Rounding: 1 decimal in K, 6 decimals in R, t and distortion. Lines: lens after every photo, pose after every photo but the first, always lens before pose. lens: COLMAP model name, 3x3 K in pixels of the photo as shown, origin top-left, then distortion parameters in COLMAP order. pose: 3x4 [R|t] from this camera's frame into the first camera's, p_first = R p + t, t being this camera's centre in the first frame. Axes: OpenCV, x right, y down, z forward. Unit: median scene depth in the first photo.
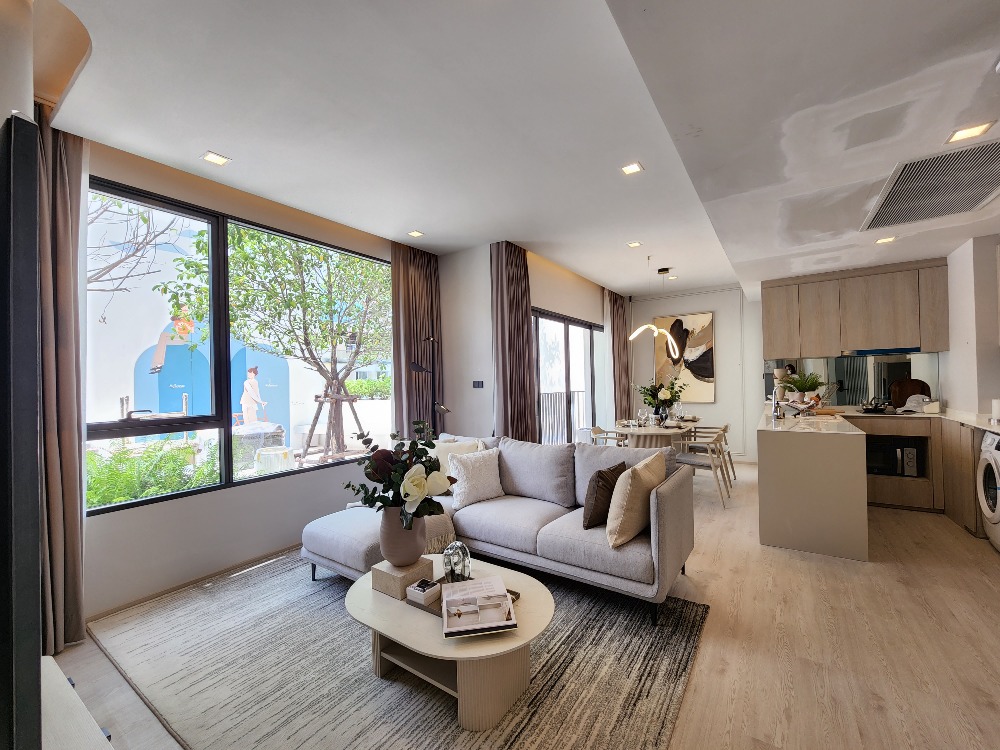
lens RADIAL K [[407.9, 0, 503.0], [0, 407.9, 377.3], [0, 0, 1]] dist [0.000600, -0.000480]
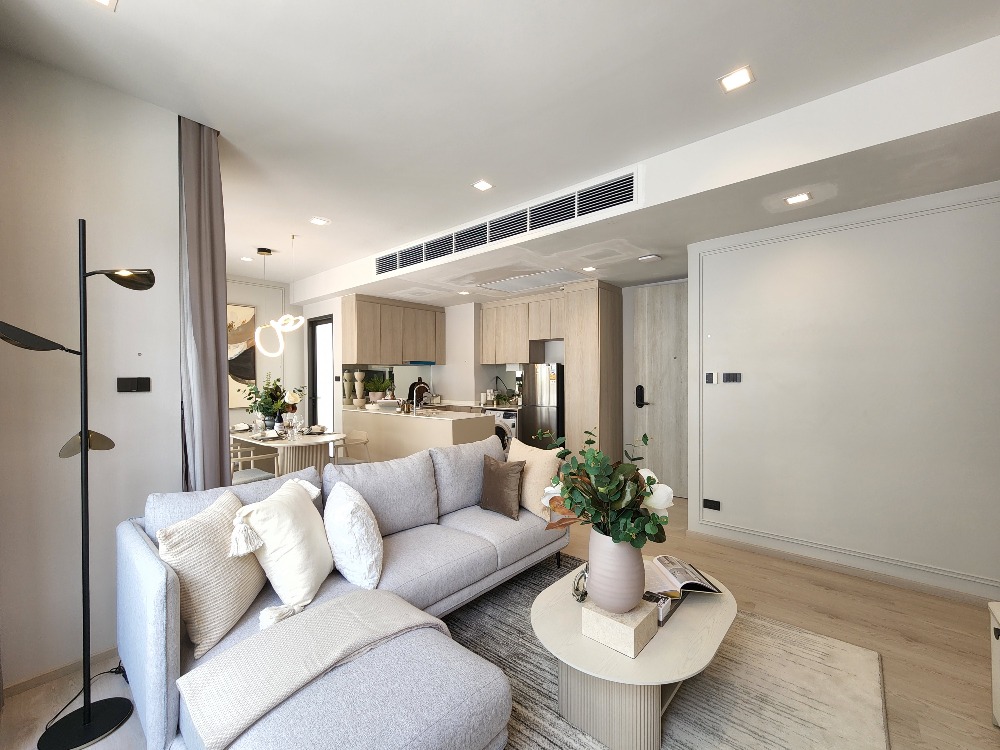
lens RADIAL K [[415.2, 0, 500.0], [0, 415.2, 375.0], [0, 0, 1]] dist [-0.016768, -0.000179]
pose [[0.119221, 0.026103, 0.992525, -0.419085], [-0.005324, 0.999657, -0.025651, 0.014096], [-0.992853, -0.002226, 0.119319, 0.447681]]
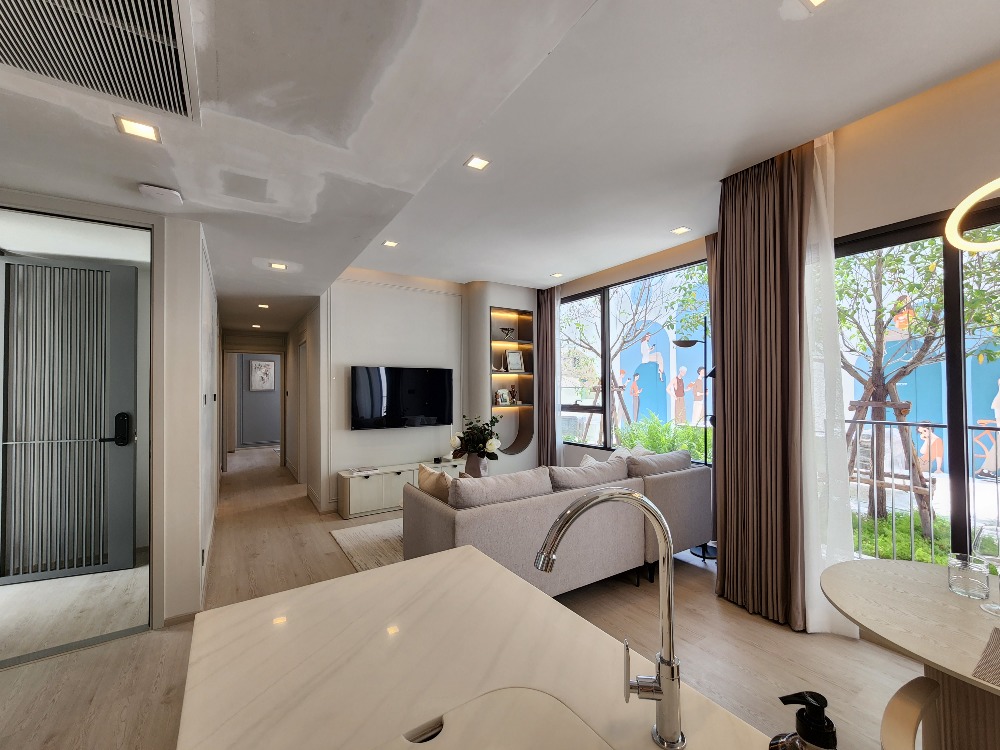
lens RADIAL K [[412.8, 0, 509.4], [0, 412.8, 380.2], [0, 0, 1]] dist [-0.000426, -0.000142]
pose [[-0.367887, 0.013125, -0.929778, 0.617364], [0.021569, 0.999752, 0.005579, -0.020781], [0.929620, -0.018002, -0.368079, 0.754304]]
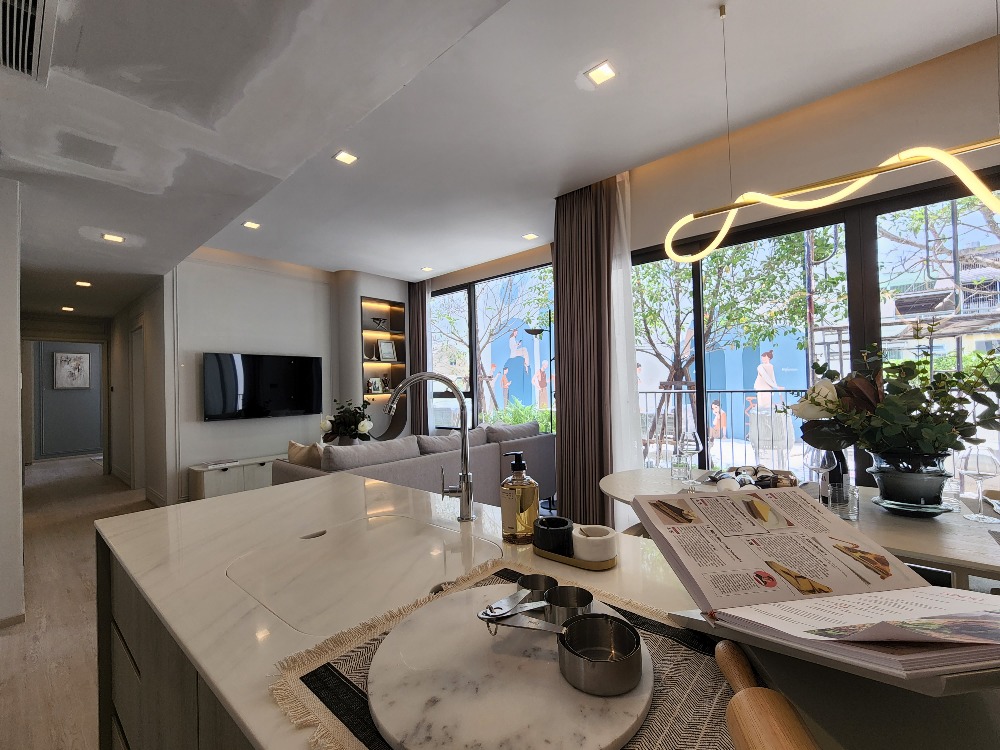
lens RADIAL K [[407.9, 0, 503.0], [0, 407.9, 377.3], [0, 0, 1]] dist [0.000600, -0.000480]
pose [[-0.092032, 0.016502, -0.995619, 0.685051], [0.031485, 0.999411, 0.013654, 0.006983], [0.995258, -0.030090, -0.092498, 0.786697]]
